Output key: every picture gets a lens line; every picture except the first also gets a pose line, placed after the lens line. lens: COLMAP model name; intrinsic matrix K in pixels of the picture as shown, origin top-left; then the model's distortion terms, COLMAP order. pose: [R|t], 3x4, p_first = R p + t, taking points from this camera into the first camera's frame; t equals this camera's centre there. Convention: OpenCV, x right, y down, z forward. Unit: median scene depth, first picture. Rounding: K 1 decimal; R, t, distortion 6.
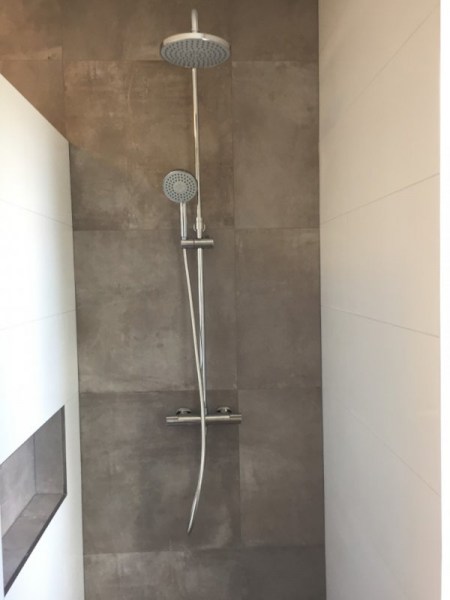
lens RADIAL K [[511.6, 0, 222.6], [0, 511.6, 299.7], [0, 0, 1]] dist [0.084777, -0.111062]
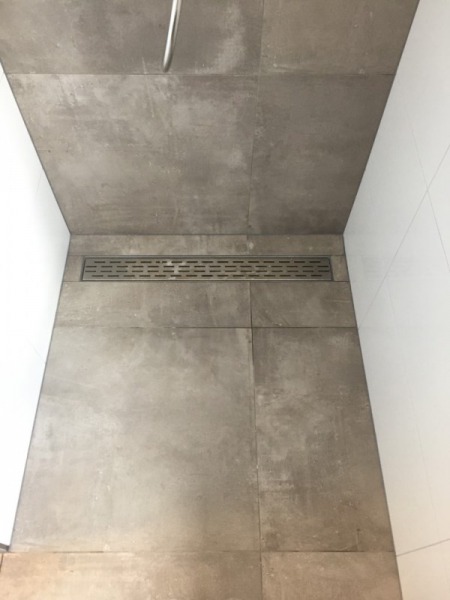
lens RADIAL K [[511.6, 0, 222.6], [0, 511.6, 299.7], [0, 0, 1]] dist [0.084777, -0.111062]
pose [[0.998827, 0.048089, -0.005591, 0.009076], [-0.021883, 0.551471, 0.833907, 0.113428], [0.043185, -0.832807, 0.551877, 0.439154]]
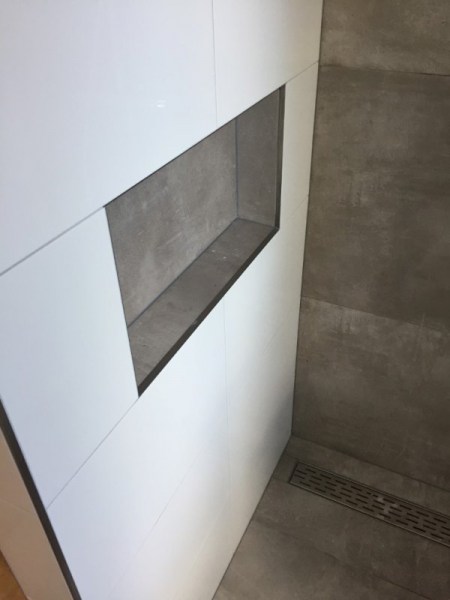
lens RADIAL K [[511.6, 0, 222.6], [0, 511.6, 299.7], [0, 0, 1]] dist [0.084777, -0.111062]
pose [[0.875436, 0.280348, -0.393721, -0.070785], [-0.010128, 0.825057, 0.564959, 0.071259], [0.483227, -0.490598, 0.725124, 0.395413]]
